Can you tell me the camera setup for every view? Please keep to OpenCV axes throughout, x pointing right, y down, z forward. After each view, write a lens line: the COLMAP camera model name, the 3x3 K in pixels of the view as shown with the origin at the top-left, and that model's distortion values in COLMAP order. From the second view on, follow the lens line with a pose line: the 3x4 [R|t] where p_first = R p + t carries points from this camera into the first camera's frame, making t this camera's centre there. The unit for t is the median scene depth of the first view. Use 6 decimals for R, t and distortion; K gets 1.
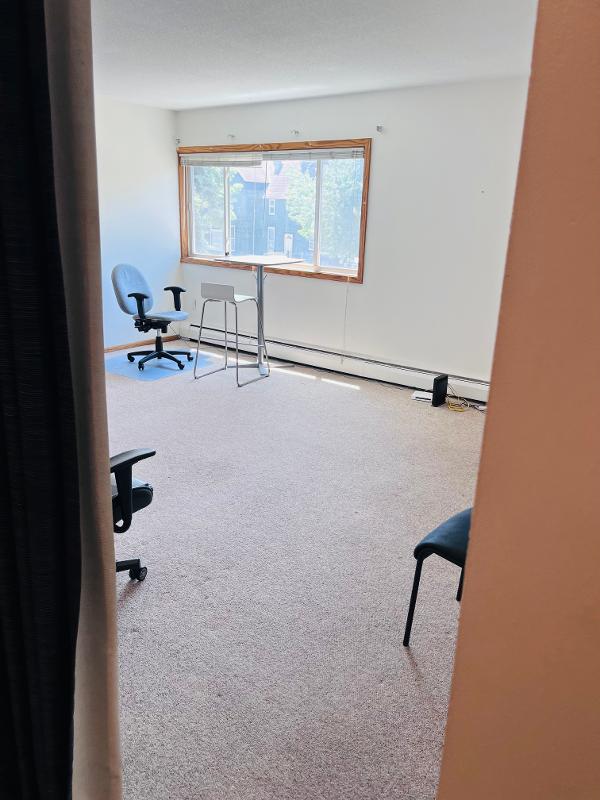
lens RADIAL K [[617.1, 0, 300.0], [0, 617.1, 400.0], [0, 0, 1]] dist [0.099608, -0.137440]
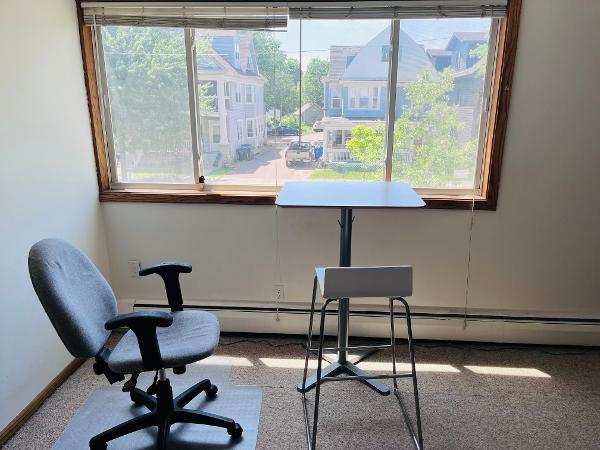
lens RADIAL K [[462.8, 0, 310.1], [0, 462.8, 224.0], [0, 0, 1]] dist [0.099608, -0.137440]
pose [[0.821642, -0.171406, 0.543622, -0.310863], [0.185113, 0.982261, 0.029927, -0.209299], [-0.539108, 0.076043, 0.838797, 0.646825]]
